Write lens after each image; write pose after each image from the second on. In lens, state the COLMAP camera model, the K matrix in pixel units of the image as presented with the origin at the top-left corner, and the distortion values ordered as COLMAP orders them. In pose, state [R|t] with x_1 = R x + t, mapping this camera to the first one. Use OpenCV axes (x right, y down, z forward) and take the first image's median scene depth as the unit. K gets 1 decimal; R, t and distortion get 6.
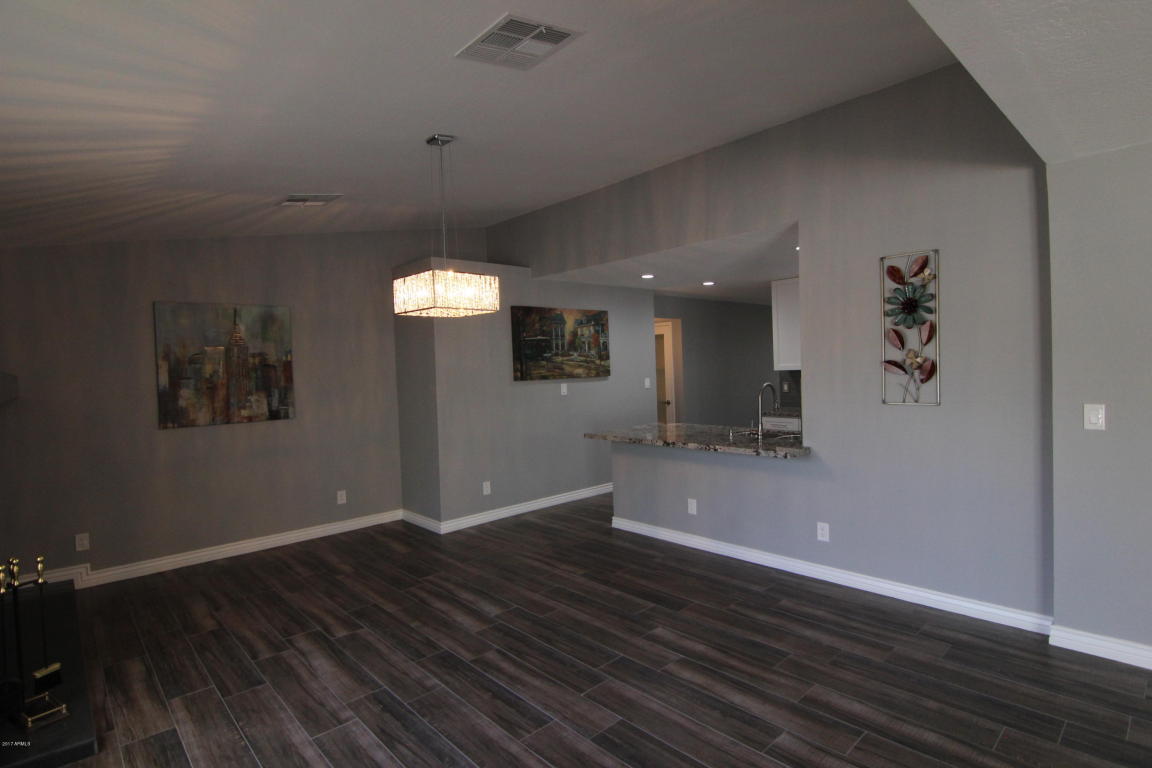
lens RADIAL K [[582.6, 0, 576.6], [0, 582.6, 381.3], [0, 0, 1]] dist [-0.002497, -0.014657]
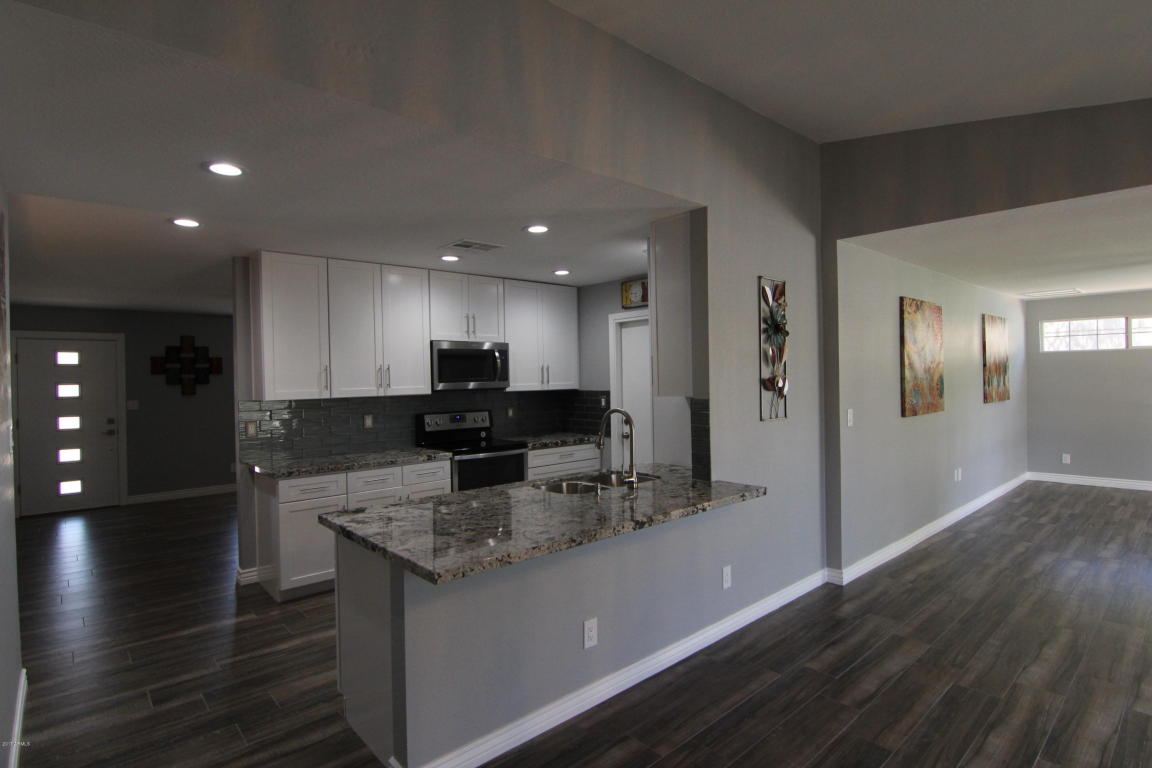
lens RADIAL K [[582.6, 0, 576.6], [0, 582.6, 381.3], [0, 0, 1]] dist [-0.002497, -0.014657]
pose [[0.016497, 0.028393, 0.999461, -0.359487], [0.043300, 0.998639, -0.029084, -0.010699], [-0.998926, 0.043756, 0.015245, 0.971237]]
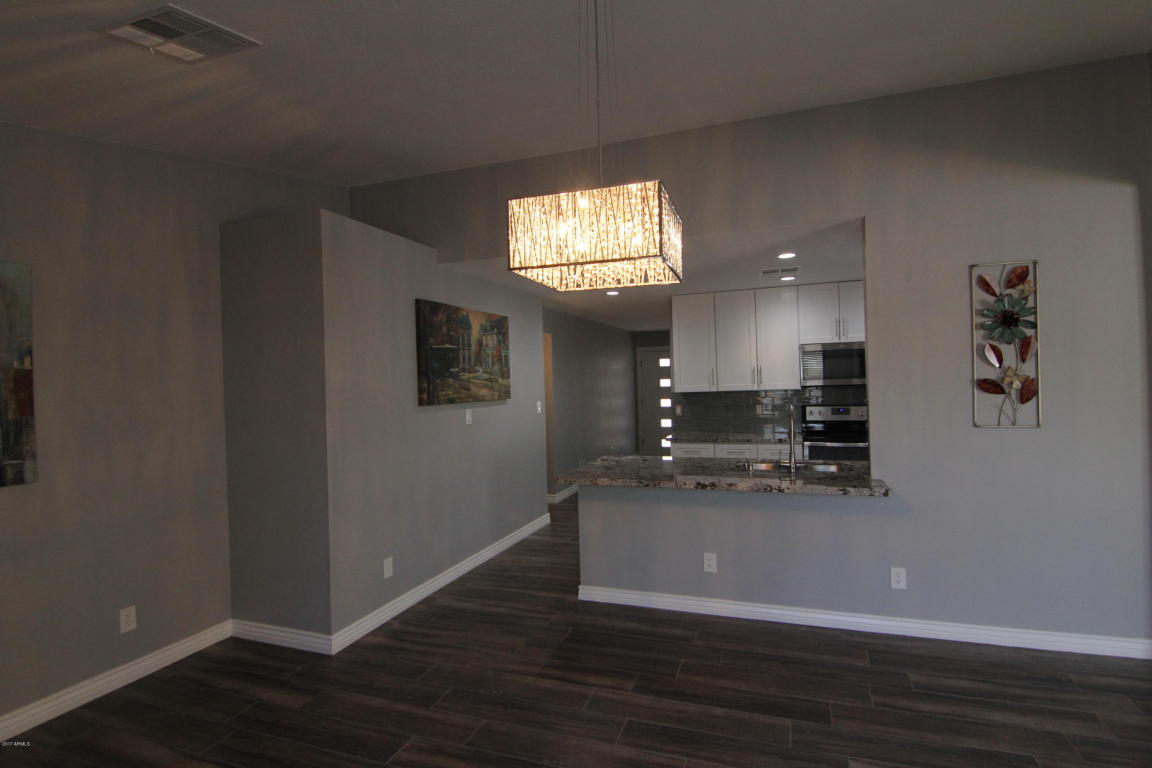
lens RADIAL K [[582.6, 0, 576.6], [0, 582.6, 381.3], [0, 0, 1]] dist [-0.002497, -0.014657]
pose [[0.890592, 0.010426, 0.454684, -0.317921], [0.008296, 0.999198, -0.039161, -0.001519], [-0.454727, 0.038648, 0.889792, 0.359776]]
